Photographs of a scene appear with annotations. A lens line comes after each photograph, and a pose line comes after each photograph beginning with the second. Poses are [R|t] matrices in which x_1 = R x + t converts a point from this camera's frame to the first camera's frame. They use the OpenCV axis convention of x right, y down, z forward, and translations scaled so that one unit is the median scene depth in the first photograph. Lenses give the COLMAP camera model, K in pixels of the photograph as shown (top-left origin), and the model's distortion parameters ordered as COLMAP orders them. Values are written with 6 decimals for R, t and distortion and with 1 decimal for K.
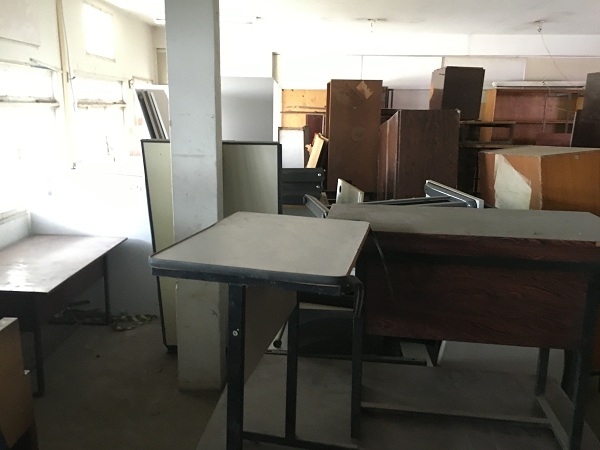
lens RADIAL K [[495.0, 0, 300.0], [0, 495.0, 225.0], [0, 0, 1]] dist [0.064723, -0.008195]
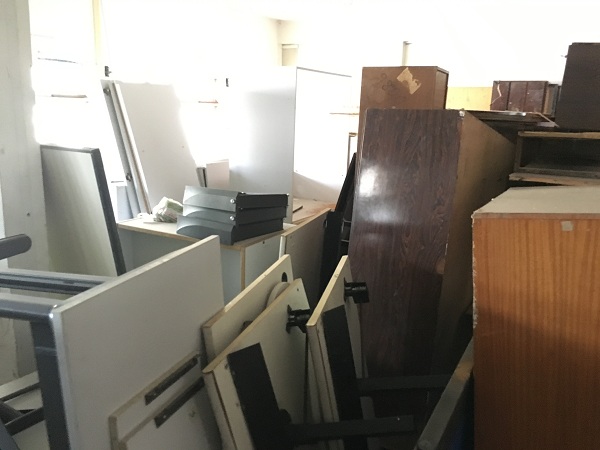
lens RADIAL K [[495.0, 0, 300.0], [0, 495.0, 225.0], [0, 0, 1]] dist [0.064723, -0.008195]
pose [[0.900055, 0.112479, -0.421010, 0.308692], [-0.114548, 0.993207, 0.020464, -0.069895], [0.420452, 0.029807, 0.906825, 0.313515]]
